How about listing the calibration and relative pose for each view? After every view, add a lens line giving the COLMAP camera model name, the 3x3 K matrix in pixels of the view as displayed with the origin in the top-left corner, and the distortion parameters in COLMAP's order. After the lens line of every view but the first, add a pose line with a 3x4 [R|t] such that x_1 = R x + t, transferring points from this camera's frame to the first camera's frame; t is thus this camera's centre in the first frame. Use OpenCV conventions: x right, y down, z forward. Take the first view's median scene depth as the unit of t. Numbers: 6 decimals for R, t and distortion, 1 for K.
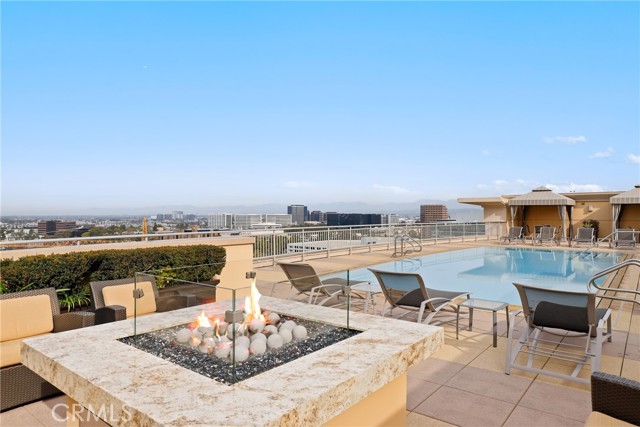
lens RADIAL K [[416.6, 0, 321.0], [0, 416.6, 212.5], [0, 0, 1]] dist [0.007782, 0.001628]
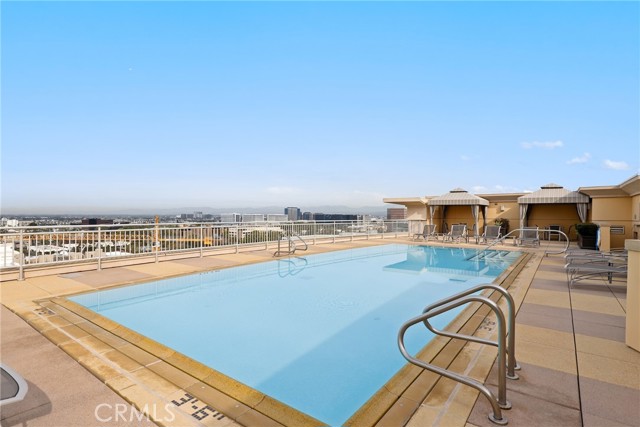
lens RADIAL K [[318.8, 0, 319.0], [0, 318.8, 215.3], [0, 0, 1]] dist [-0.003337, -0.000180]
pose [[0.999870, 0.004284, 0.015554, 0.147416], [-0.004373, 0.999974, 0.005709, 0.006106], [-0.015529, -0.005776, 0.999863, 0.167409]]
